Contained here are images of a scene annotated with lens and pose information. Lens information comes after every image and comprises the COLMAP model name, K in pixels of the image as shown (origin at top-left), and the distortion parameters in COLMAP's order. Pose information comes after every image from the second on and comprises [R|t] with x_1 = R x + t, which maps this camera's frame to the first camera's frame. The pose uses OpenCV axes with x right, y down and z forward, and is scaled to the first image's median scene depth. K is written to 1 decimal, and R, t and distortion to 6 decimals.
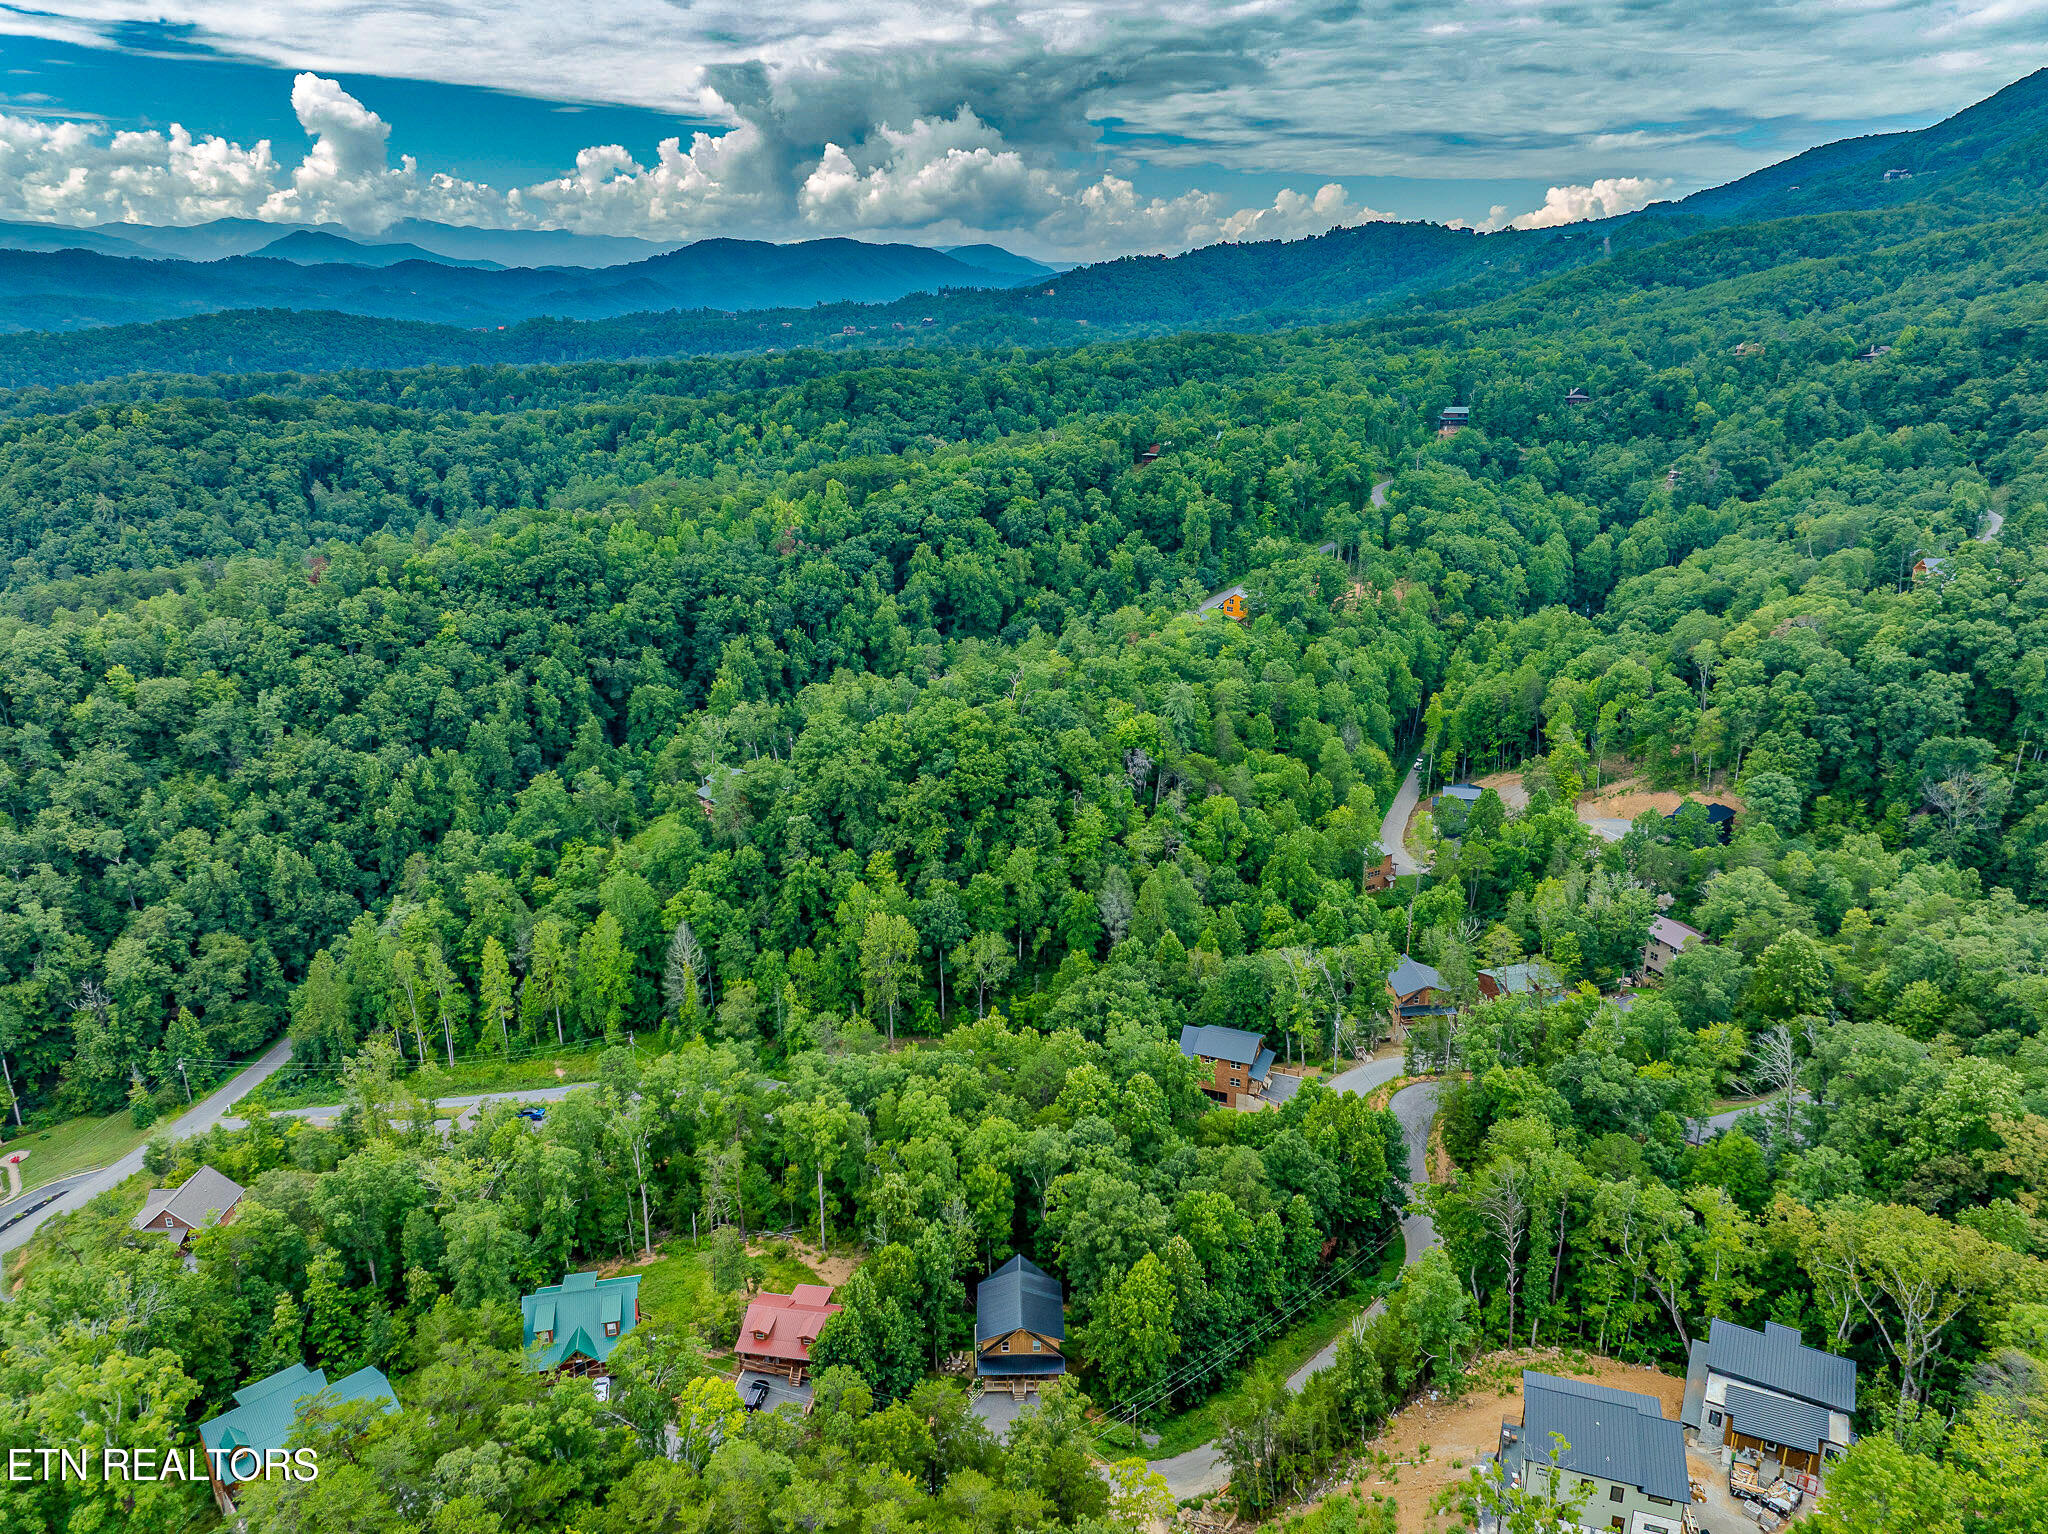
lens RADIAL K [[1415.4, 0, 1026.7], [0, 1415.4, 767.2], [0, 0, 1]] dist [0.006707, 0.008549]
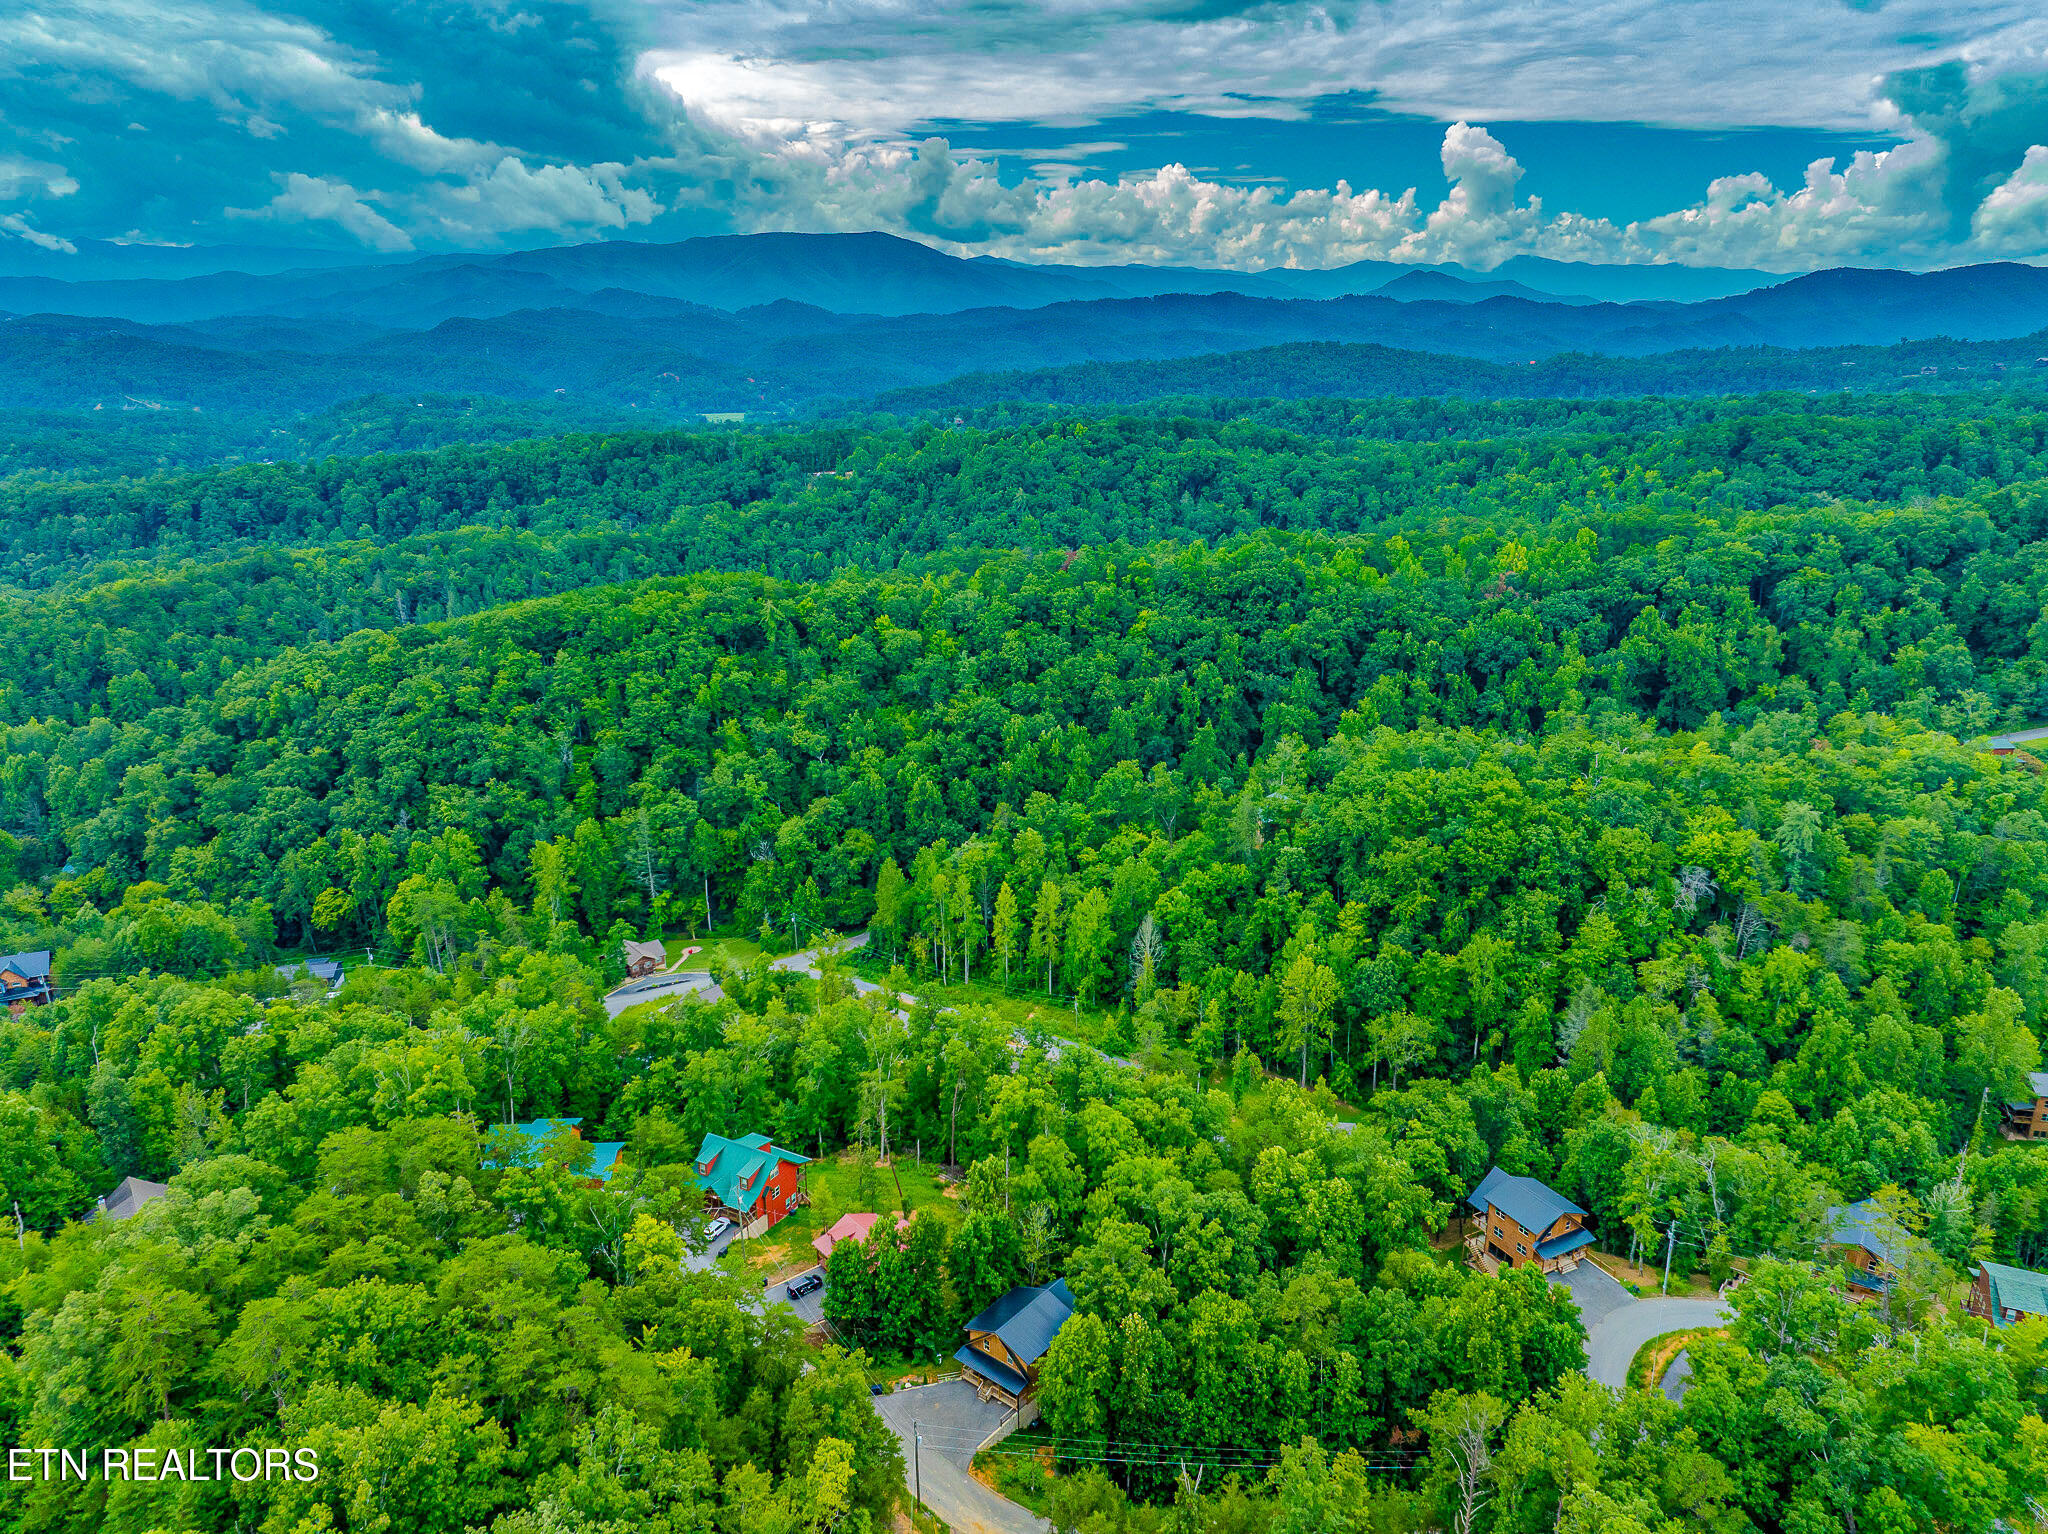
lens RADIAL K [[1415.4, 0, 1026.7], [0, 1415.4, 767.2], [0, 0, 1]] dist [0.006707, 0.008549]
pose [[0.759592, 0.196369, -0.620048, 0.208992], [-0.209830, 0.976346, 0.052156, -0.022969], [0.615623, 0.090487, 0.782828, 0.062574]]
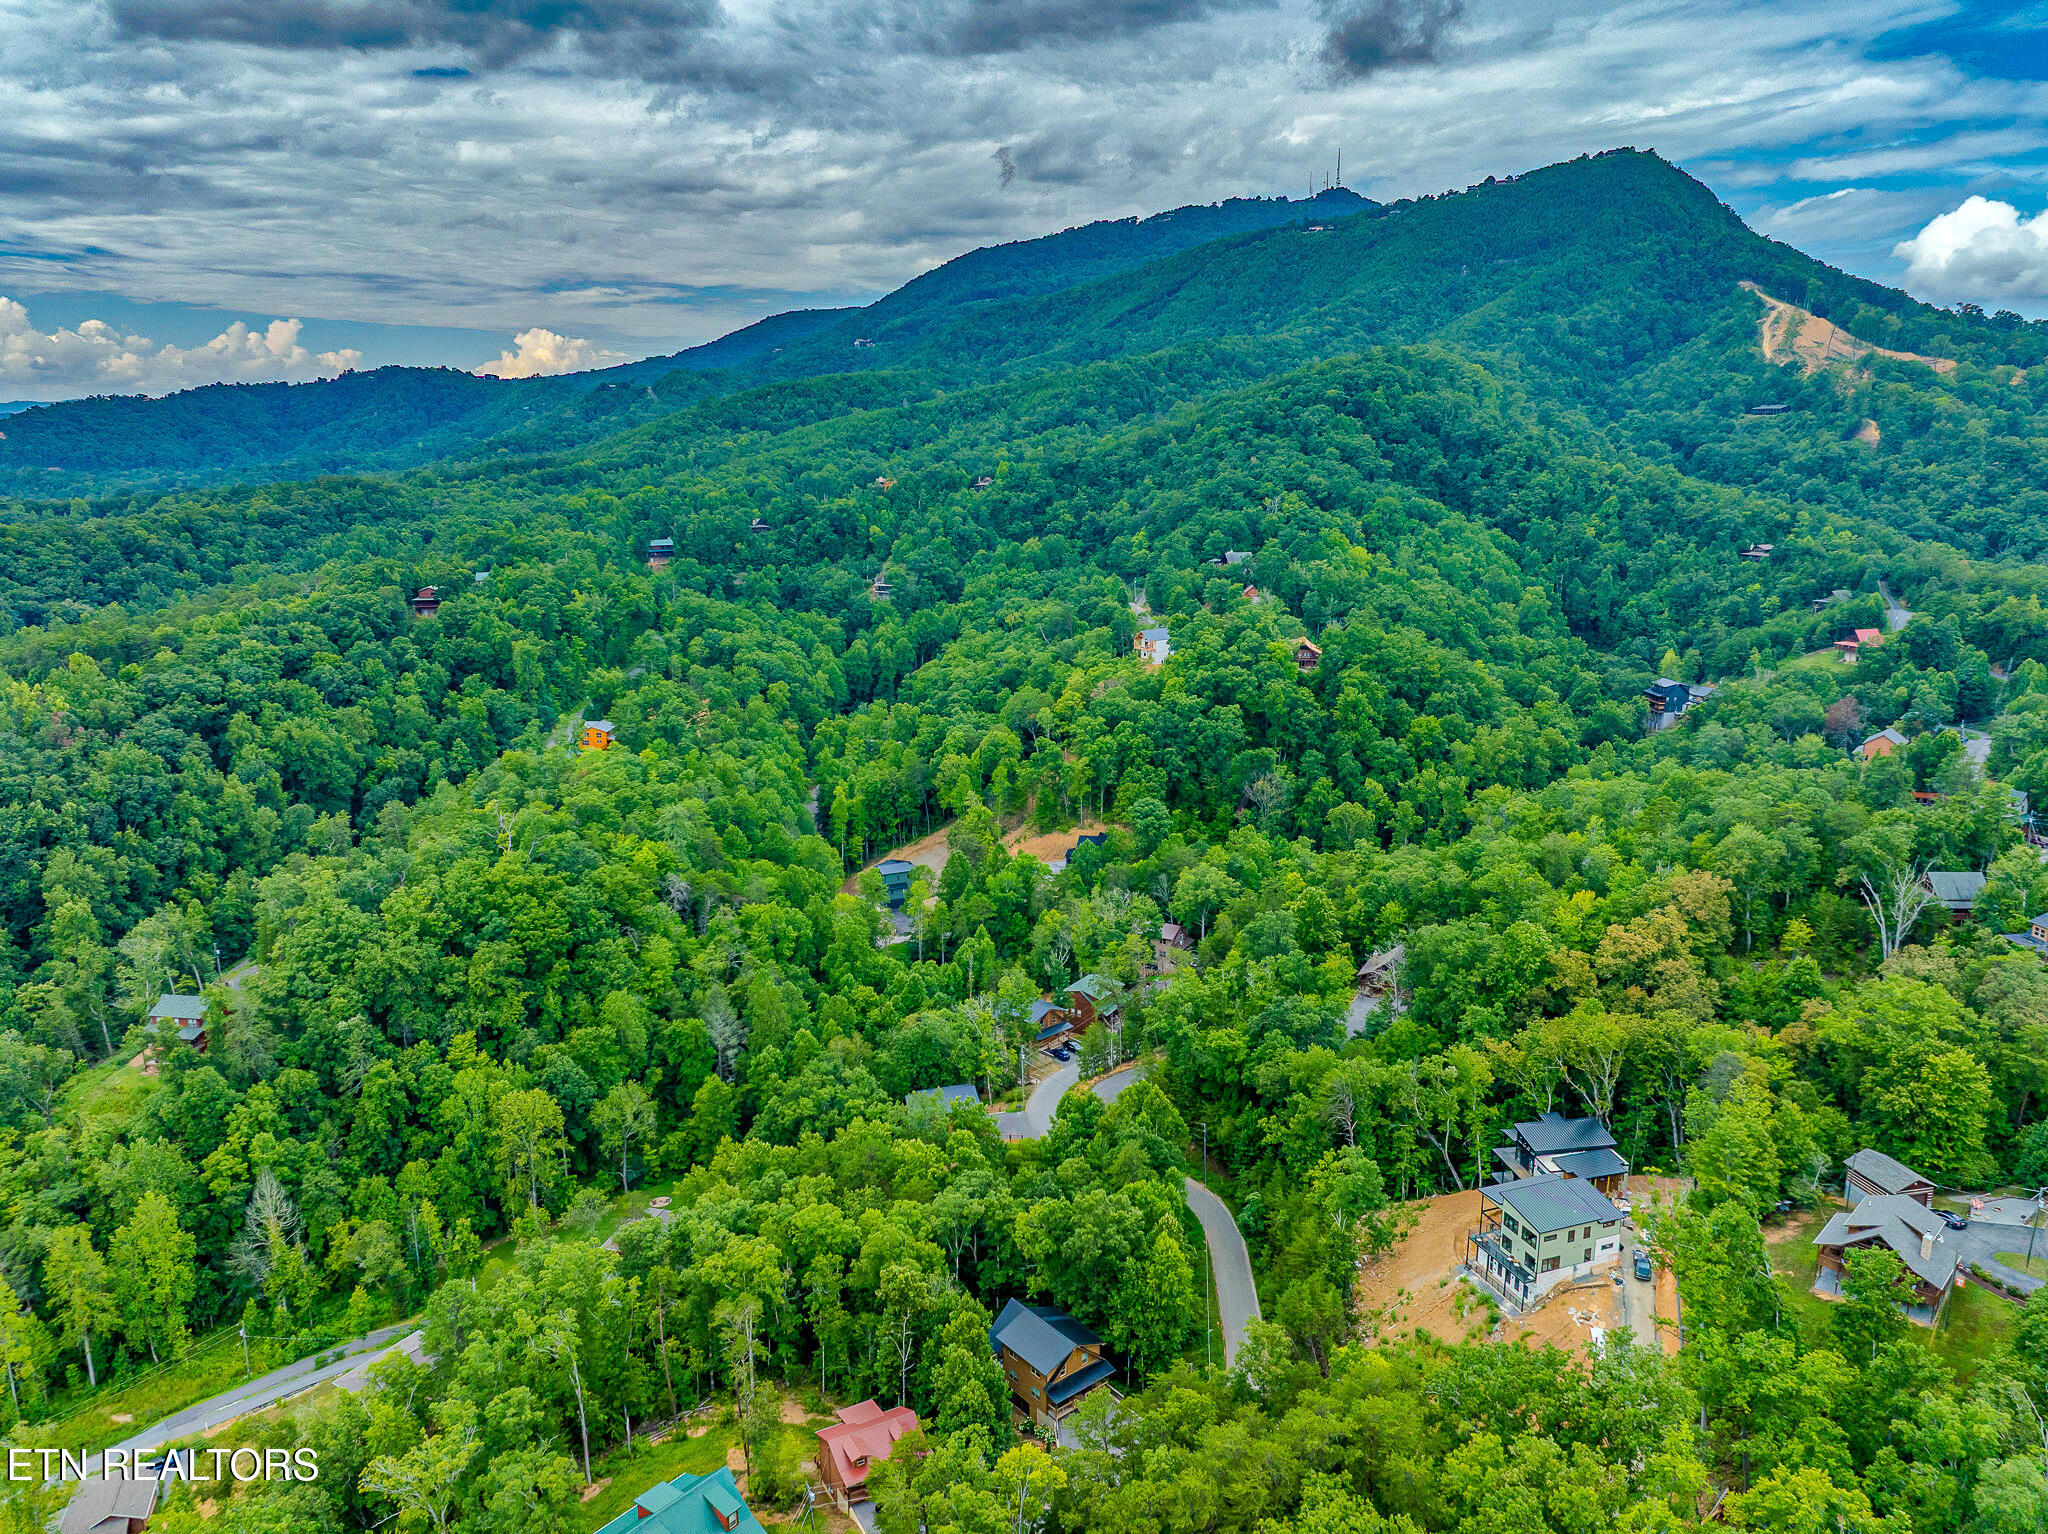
lens RADIAL K [[1415.4, 0, 1026.7], [0, 1415.4, 767.2], [0, 0, 1]] dist [0.006707, 0.008549]
pose [[0.783875, -0.141928, 0.604480, -0.230703], [0.198485, 0.979722, -0.027357, -0.007061], [-0.588340, 0.141425, 0.796150, 0.032879]]
